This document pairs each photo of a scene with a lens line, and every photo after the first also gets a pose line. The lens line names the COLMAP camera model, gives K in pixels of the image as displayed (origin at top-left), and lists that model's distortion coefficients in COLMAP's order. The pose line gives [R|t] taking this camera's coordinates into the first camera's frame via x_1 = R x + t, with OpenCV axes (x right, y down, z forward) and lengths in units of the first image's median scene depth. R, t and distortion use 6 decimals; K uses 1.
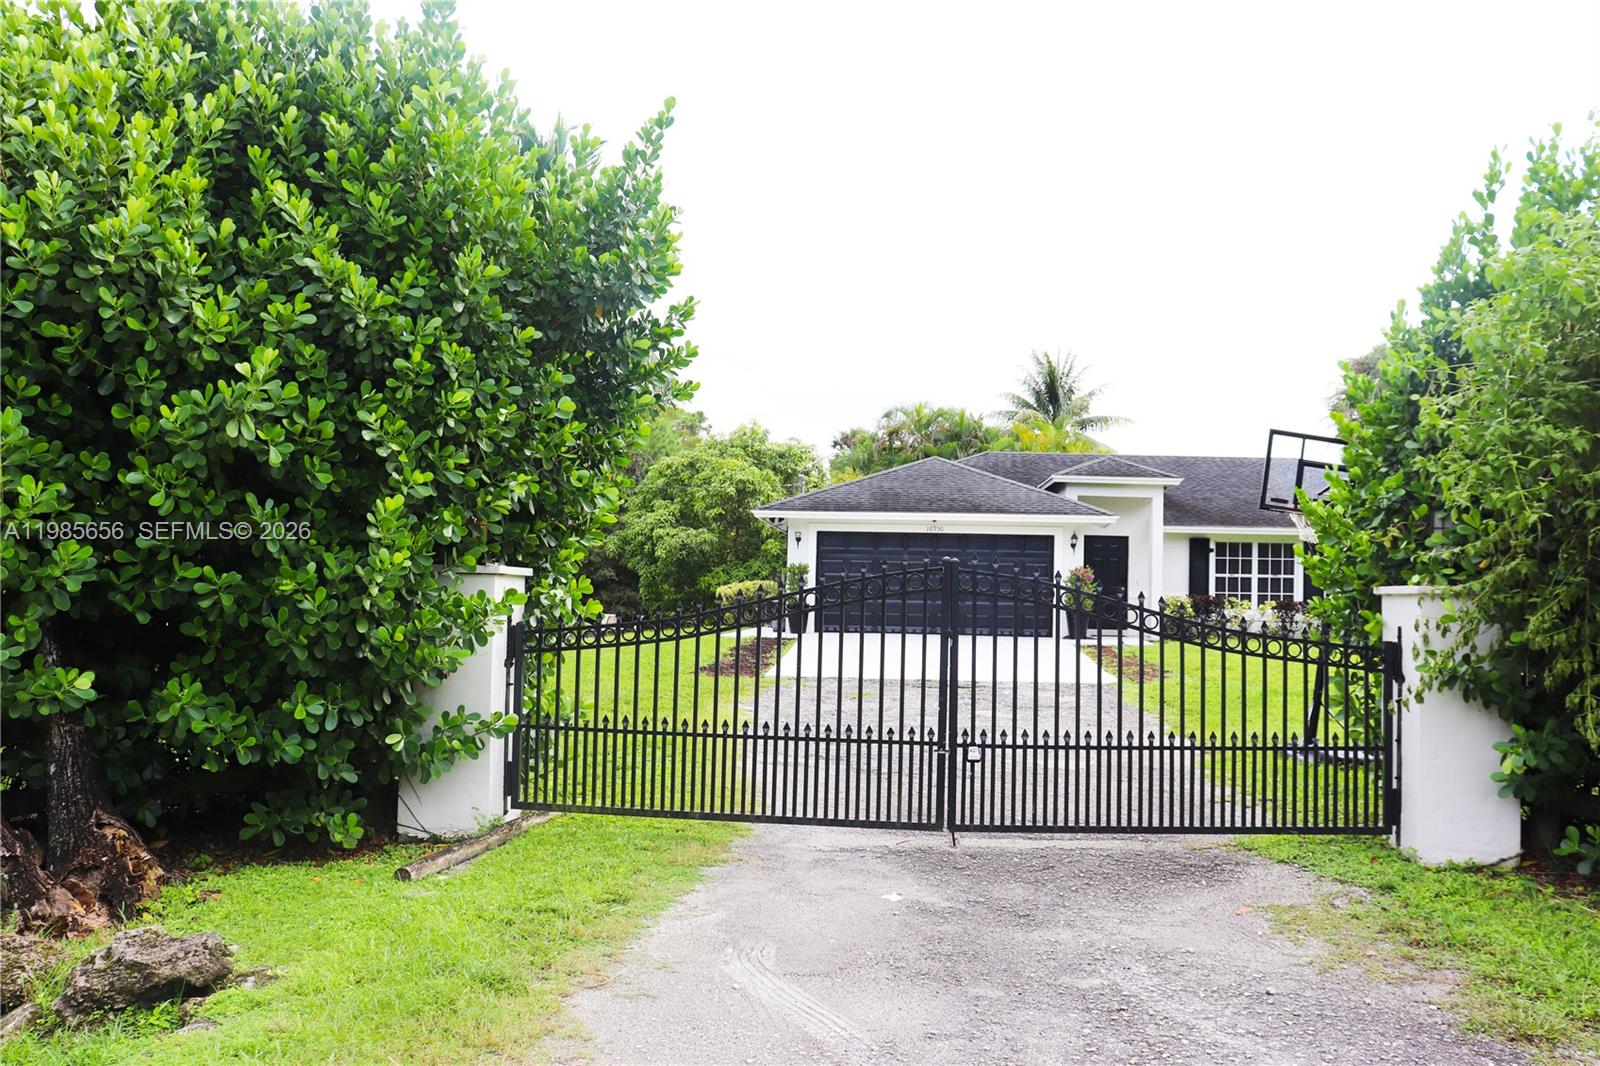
lens RADIAL K [[1316.3, 0, 800.3], [0, 1316.3, 537.8], [0, 0, 1]] dist [-0.180701, 0.168778]
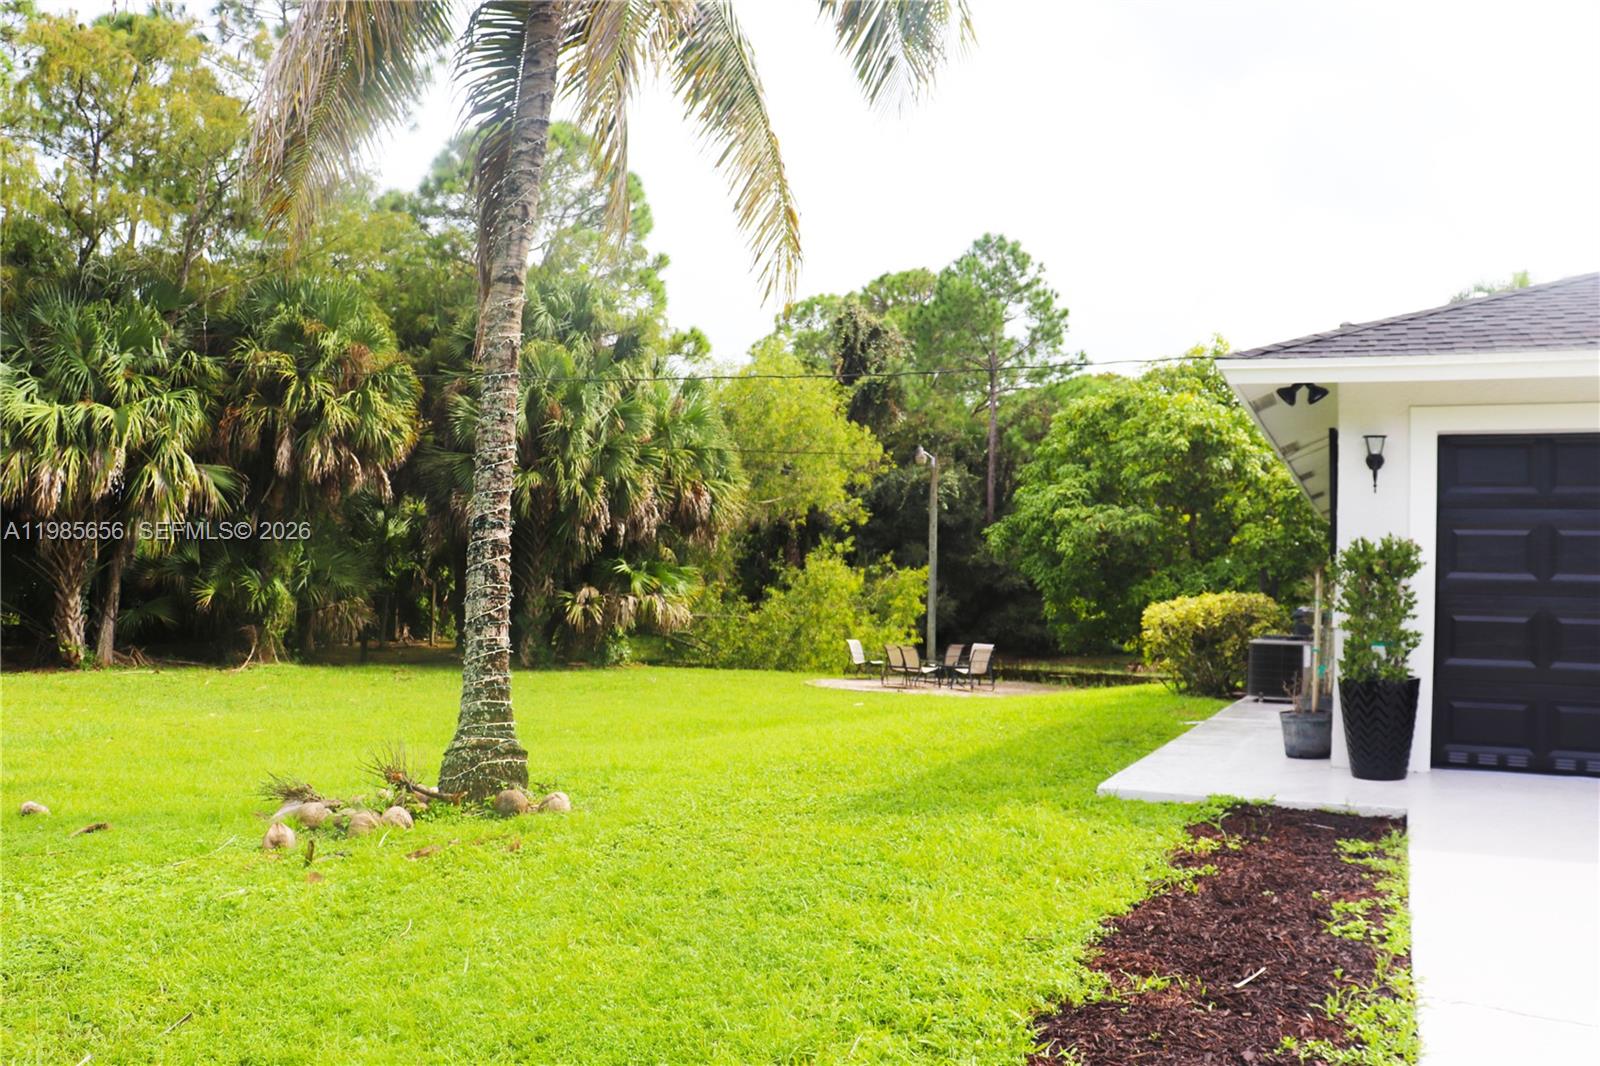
lens RADIAL K [[1316.3, 0, 800.3], [0, 1316.3, 537.8], [0, 0, 1]] dist [-0.180701, 0.168778]
pose [[0.940040, -0.010860, -0.340891, -0.023523], [0.008335, 0.999926, -0.008872, 0.018528], [0.340962, 0.005499, 0.940061, 0.618849]]
